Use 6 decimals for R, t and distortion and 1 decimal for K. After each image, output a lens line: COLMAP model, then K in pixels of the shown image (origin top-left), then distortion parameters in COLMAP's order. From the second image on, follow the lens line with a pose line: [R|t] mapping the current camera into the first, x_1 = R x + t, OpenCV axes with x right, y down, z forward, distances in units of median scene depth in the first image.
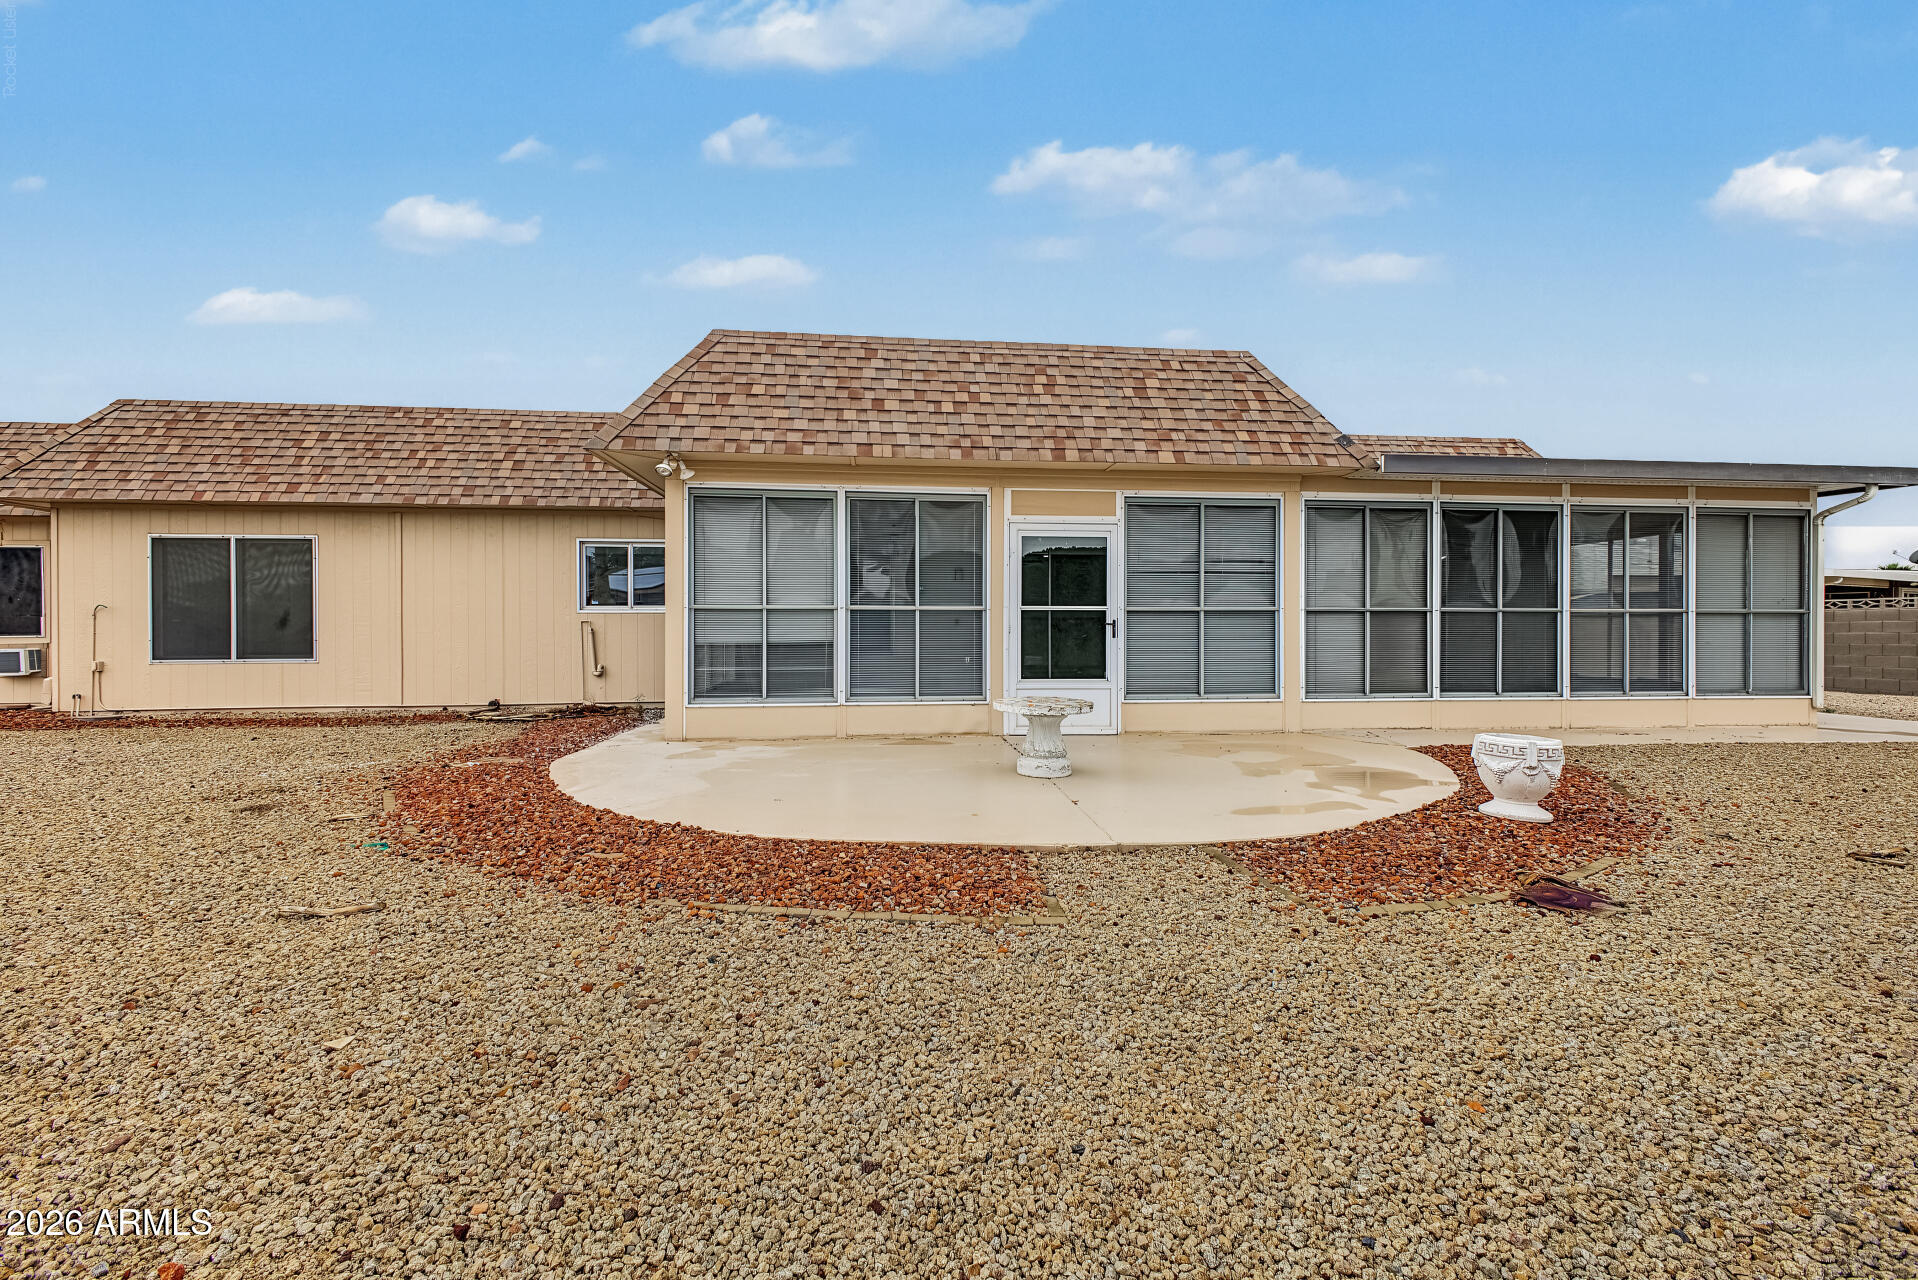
lens RADIAL K [[747.1, 0, 957.6], [0, 747.1, 647.6], [0, 0, 1]] dist [-0.003402, -0.000346]
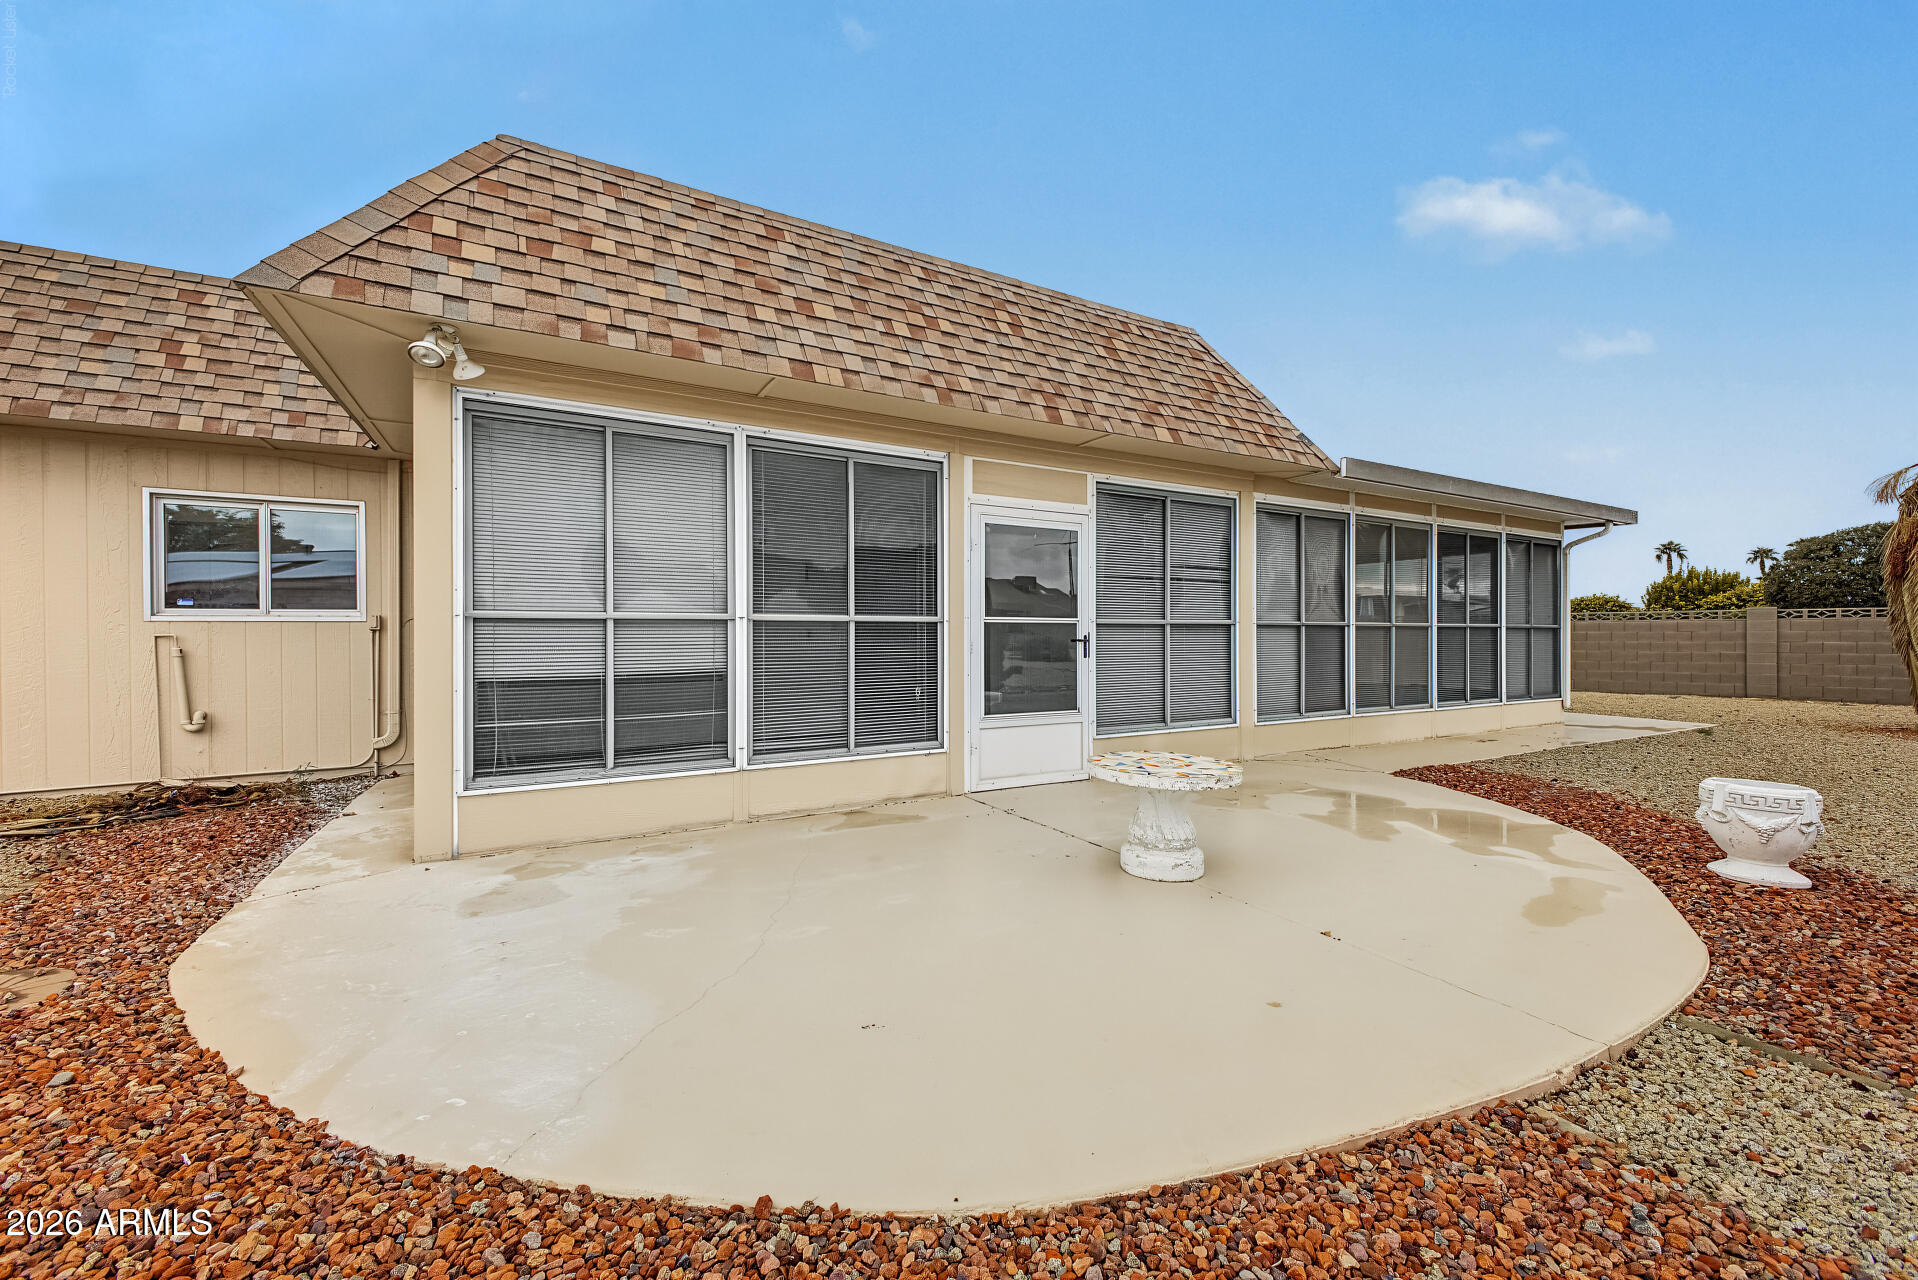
lens RADIAL K [[747.1, 0, 957.6], [0, 747.1, 647.6], [0, 0, 1]] dist [-0.003402, -0.000346]
pose [[0.917198, -0.007803, 0.398356, -0.234265], [0.011256, 0.999917, -0.006331, -0.021146], [-0.398273, 0.010291, 0.917209, 0.333924]]
